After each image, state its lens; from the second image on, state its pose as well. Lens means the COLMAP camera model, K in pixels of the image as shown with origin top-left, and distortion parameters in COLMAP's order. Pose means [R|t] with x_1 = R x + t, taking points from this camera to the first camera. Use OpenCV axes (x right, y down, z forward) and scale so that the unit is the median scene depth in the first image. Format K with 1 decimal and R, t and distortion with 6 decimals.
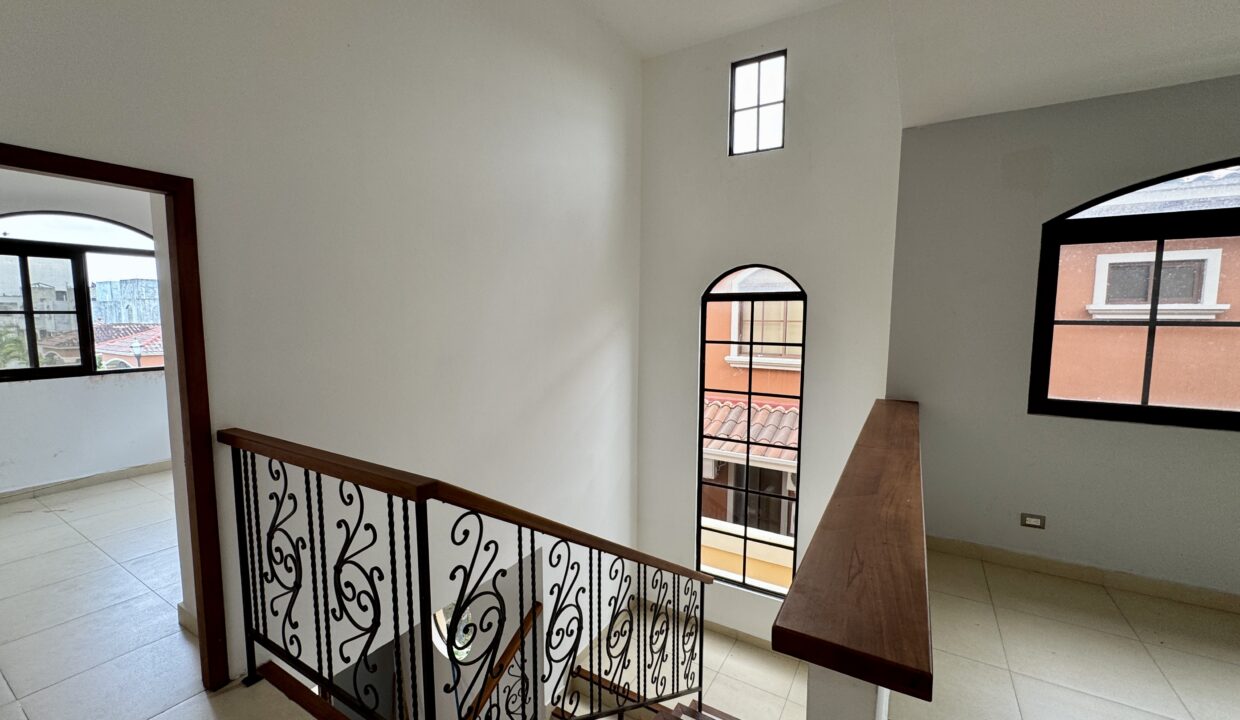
lens RADIAL K [[496.0, 0, 620.0], [0, 496.0, 360.0], [0, 0, 1]] dist [-0.002848, -0.000175]
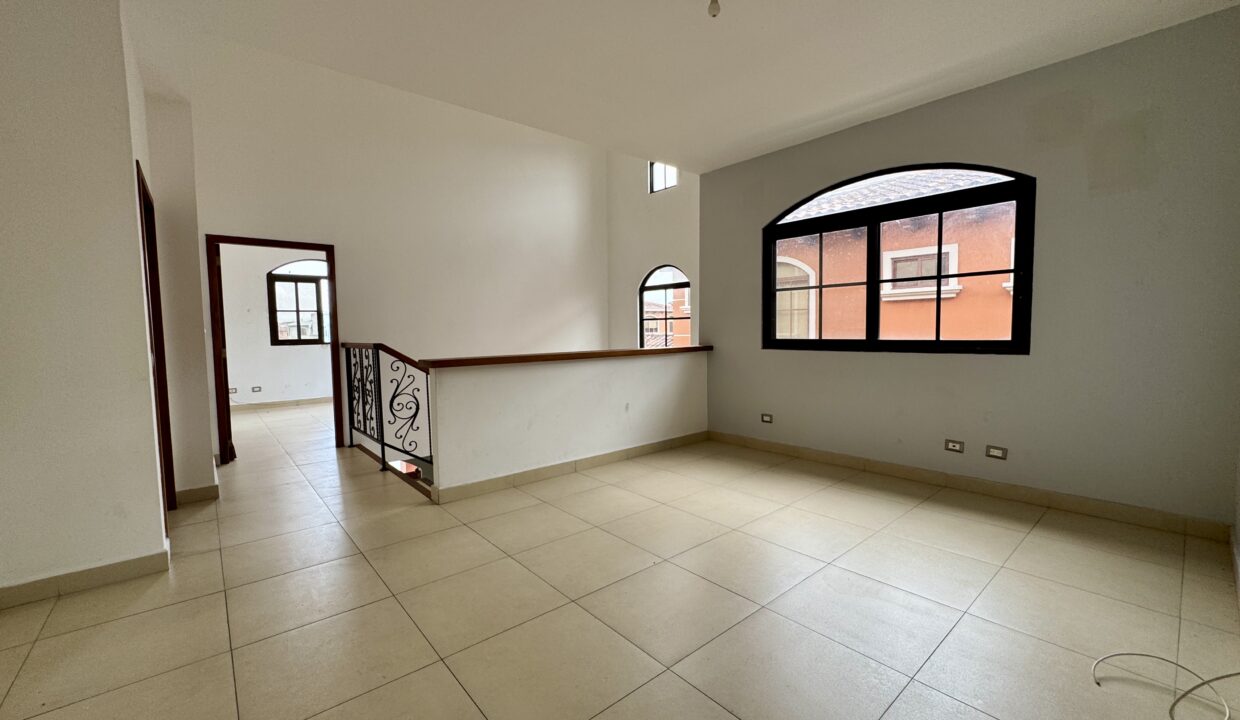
lens RADIAL K [[496.0, 0, 620.0], [0, 496.0, 360.0], [0, 0, 1]] dist [-0.002848, -0.000175]
pose [[0.947584, 0.001355, -0.319505, 0.875812], [-0.009745, 0.999648, -0.024662, 0.181705], [0.319359, 0.026483, 0.947264, -0.611954]]
